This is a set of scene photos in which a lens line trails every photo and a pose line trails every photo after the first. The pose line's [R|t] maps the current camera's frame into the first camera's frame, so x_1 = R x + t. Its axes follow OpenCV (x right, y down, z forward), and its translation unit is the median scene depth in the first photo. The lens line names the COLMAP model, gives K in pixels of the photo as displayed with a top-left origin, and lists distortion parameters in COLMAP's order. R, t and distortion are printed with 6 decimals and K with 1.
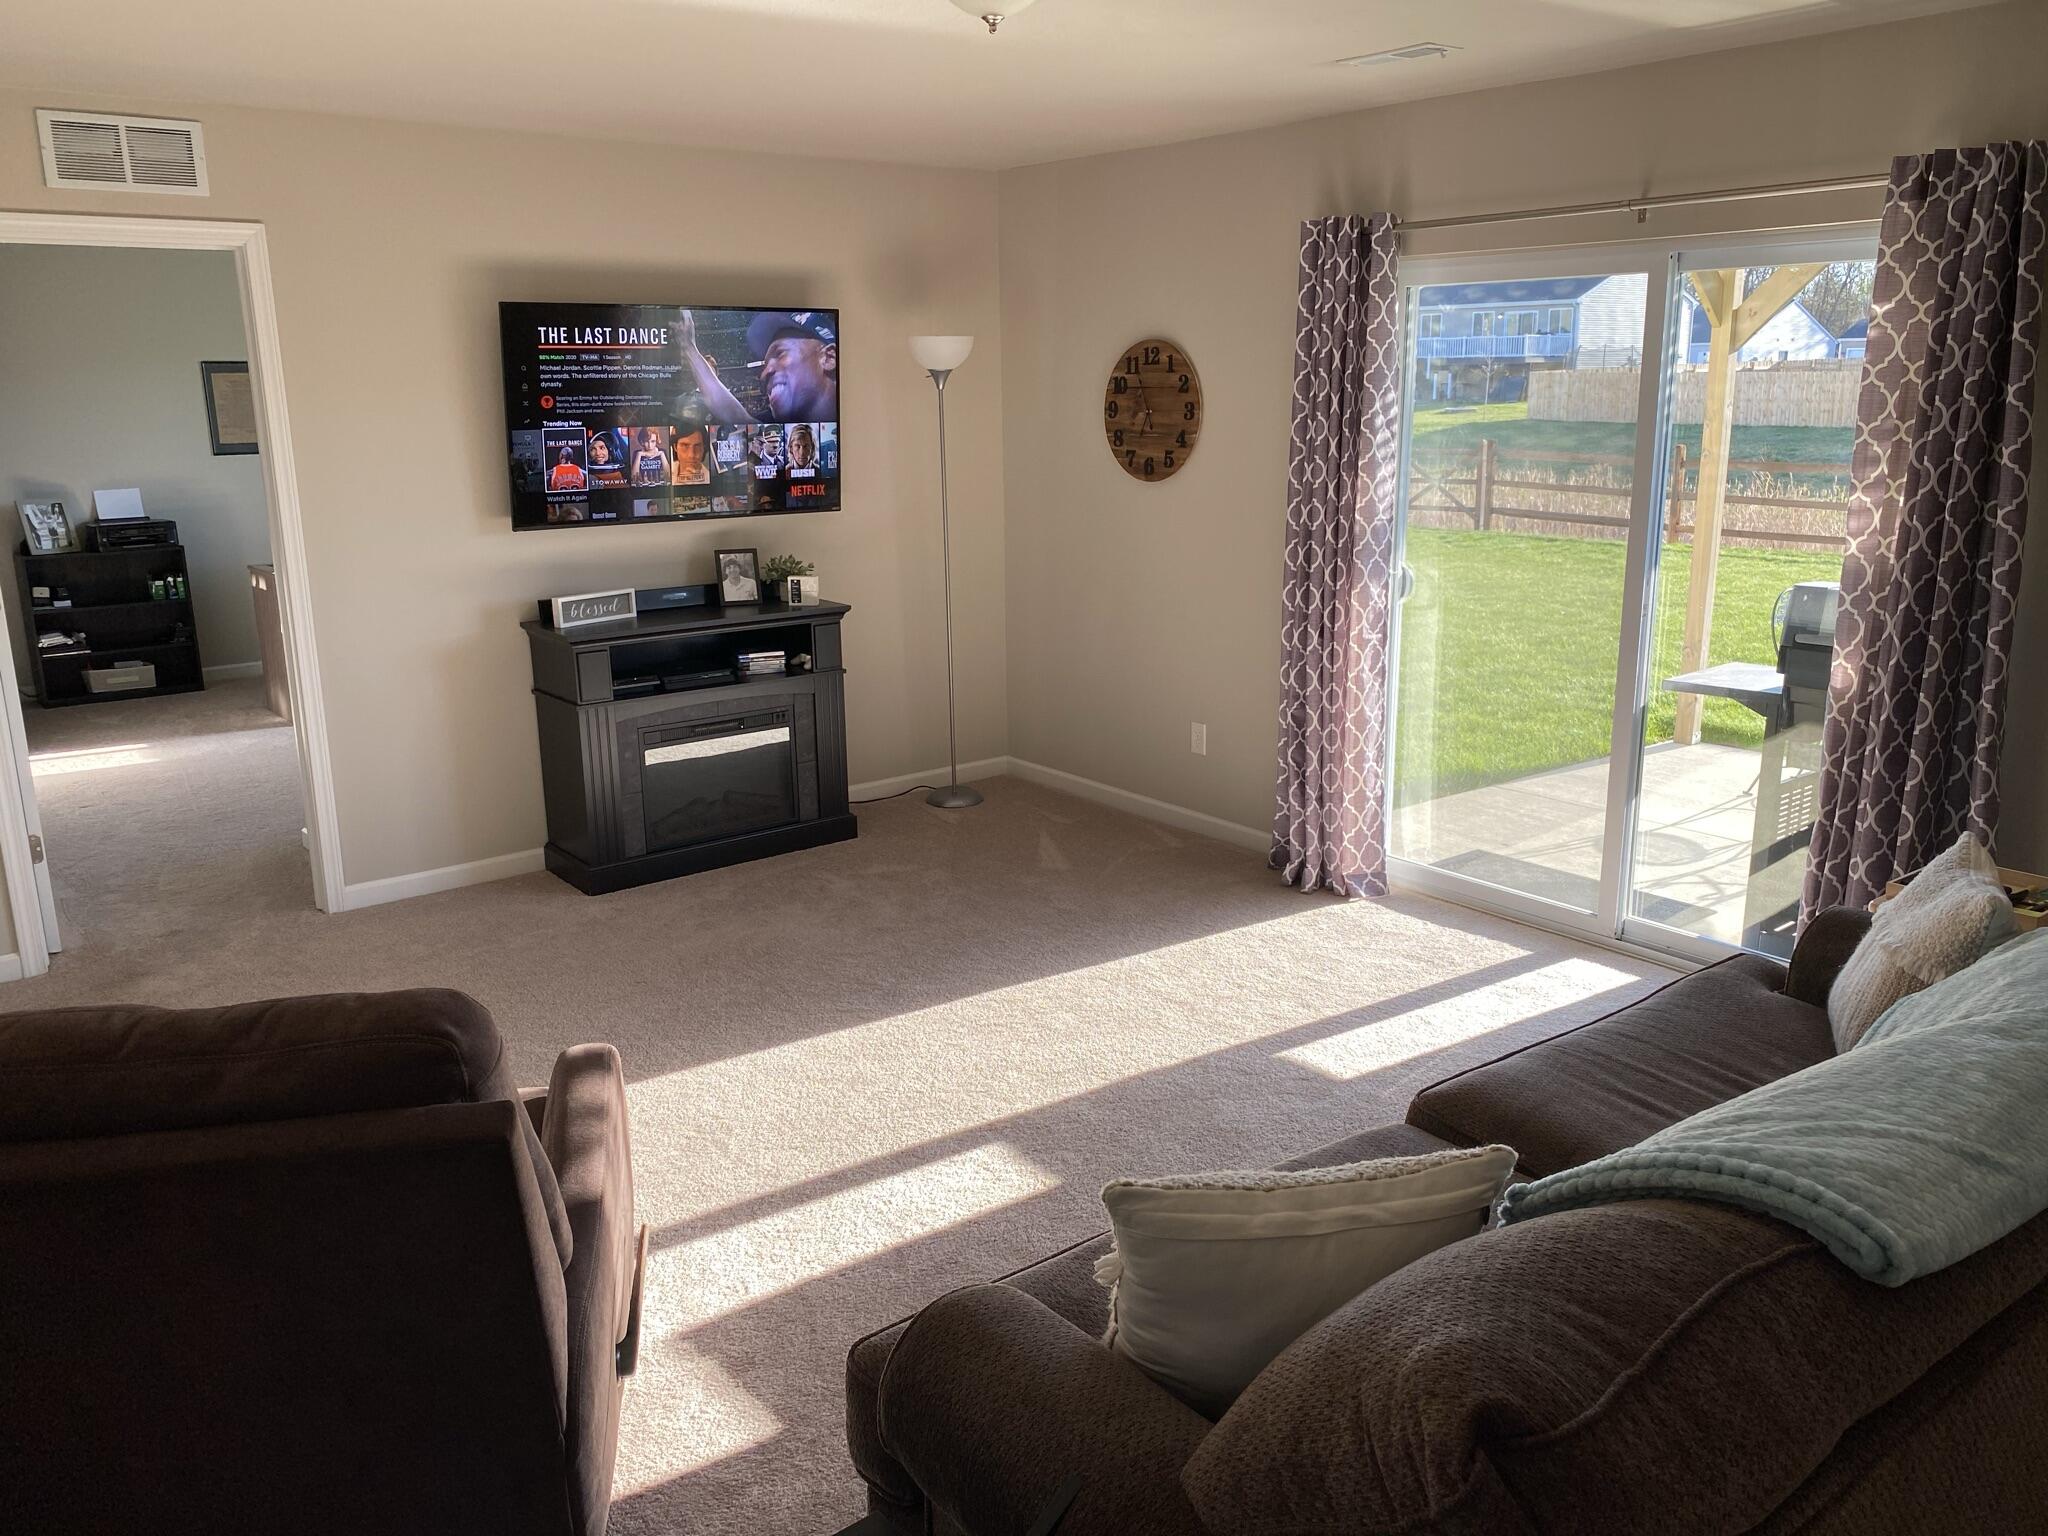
lens RADIAL K [[1579.7, 0, 1032.1], [0, 1579.7, 772.4], [0, 0, 1]] dist [0.067283, -0.103324]
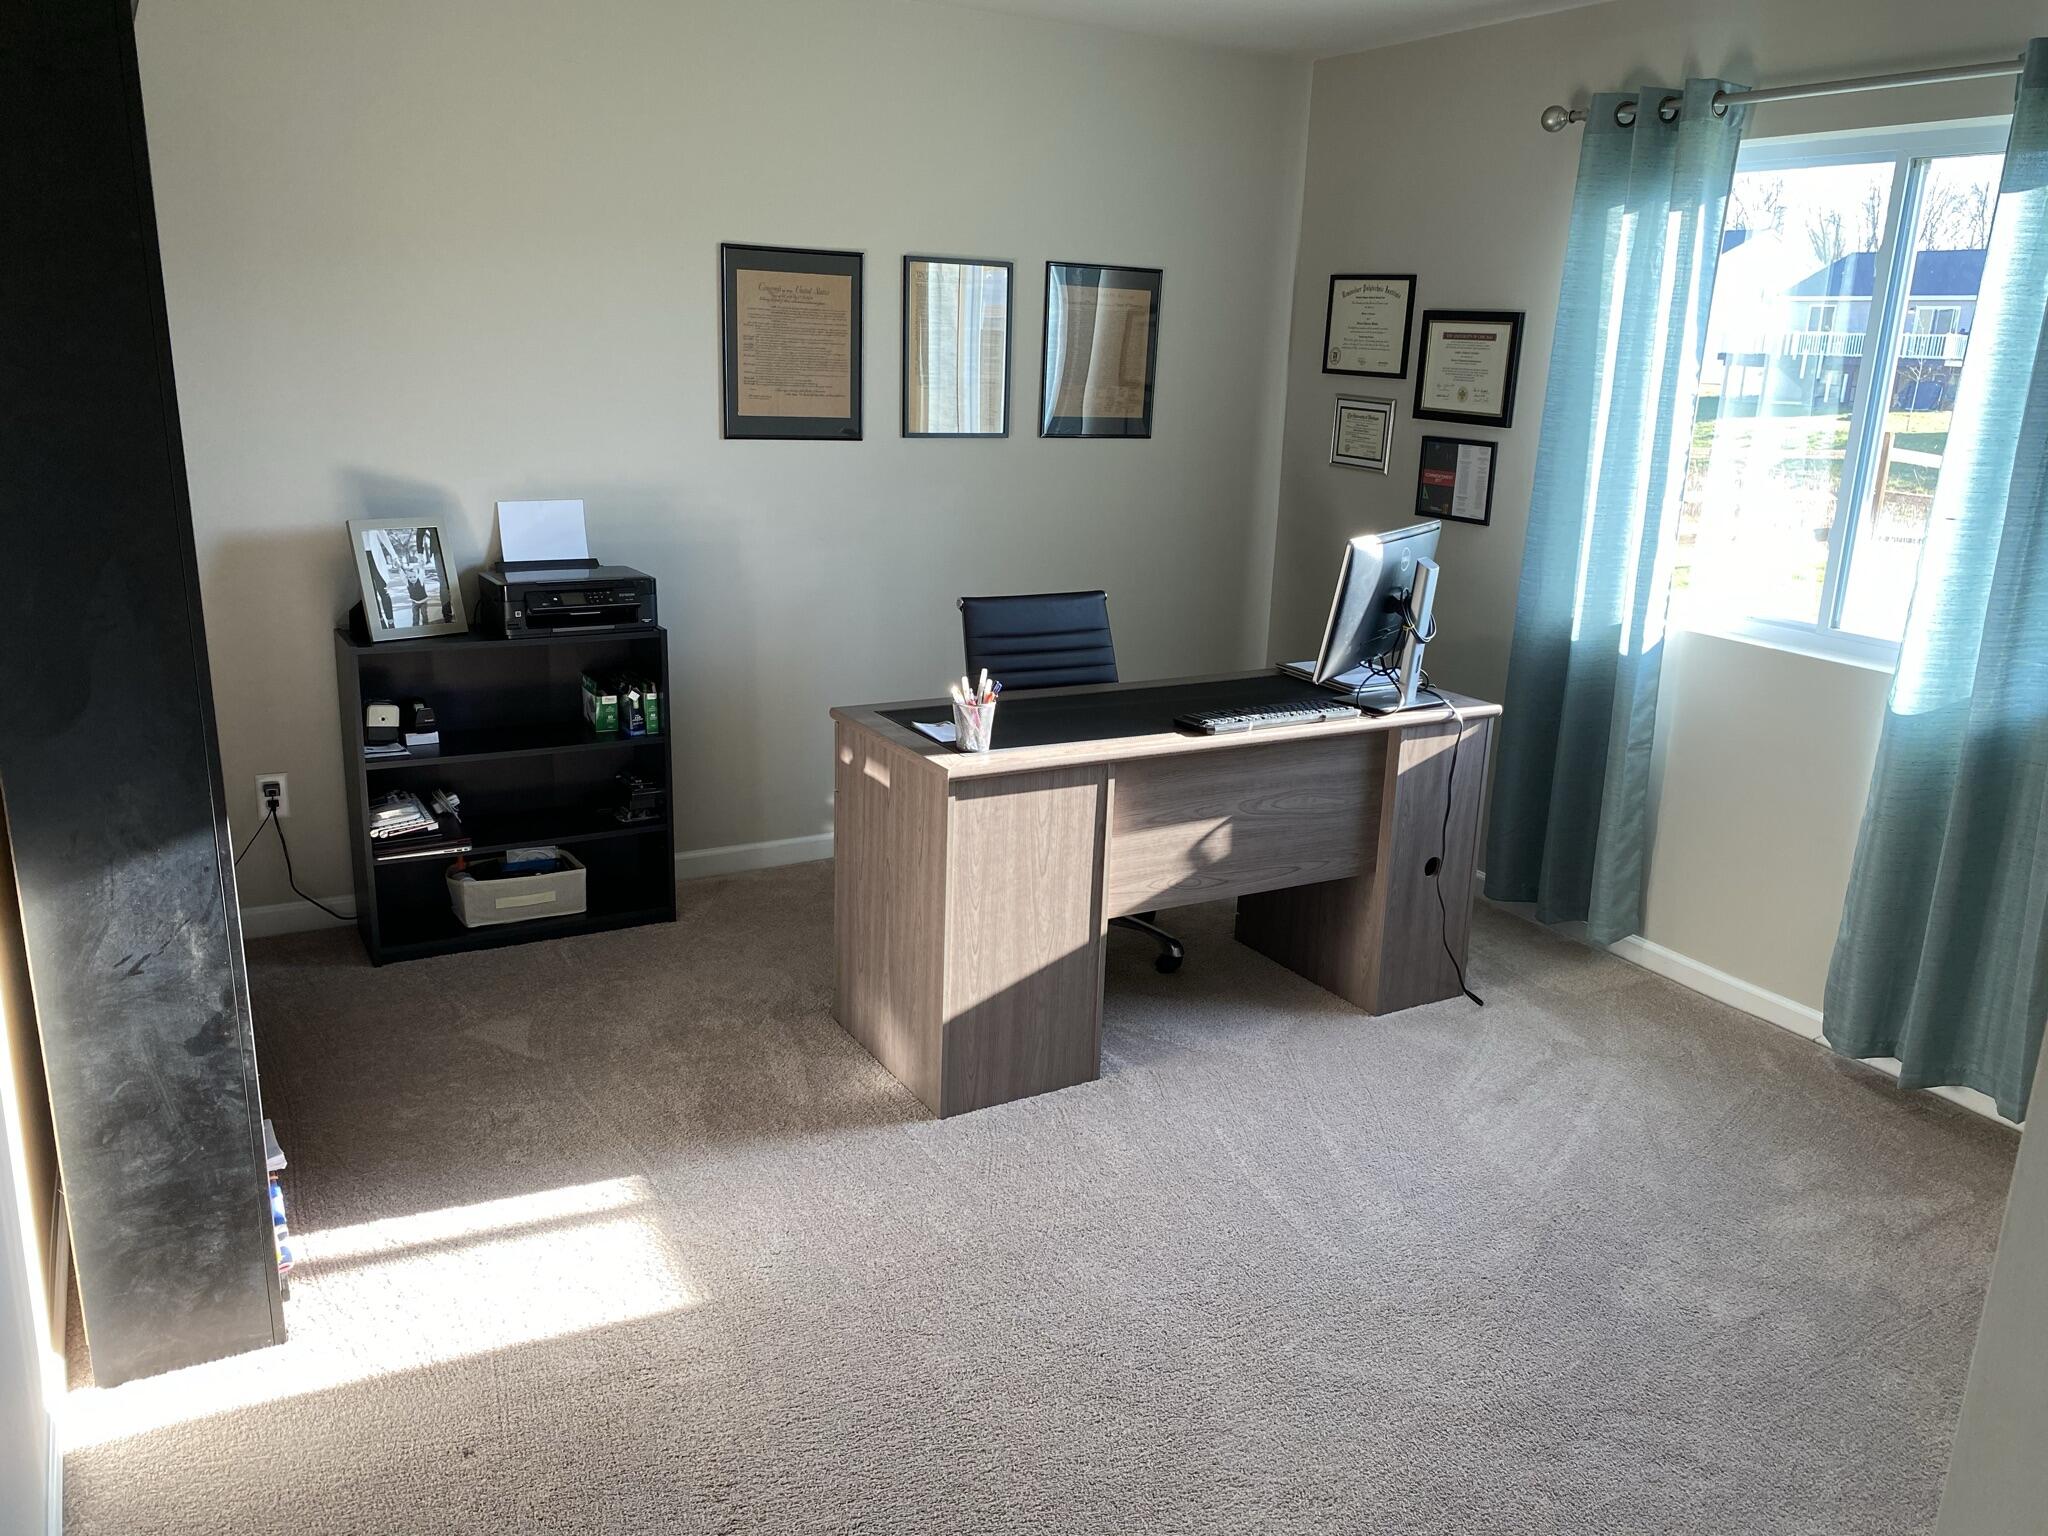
lens RADIAL K [[1588.4, 0, 1024.0], [0, 1588.4, 768.0], [0, 0, 1]] dist [0.059431, -0.299449]
pose [[0.986587, 0.091136, -0.135430, -0.365128], [-0.087642, 0.995652, 0.031550, -0.127595], [0.137716, -0.019257, 0.990285, 0.554243]]
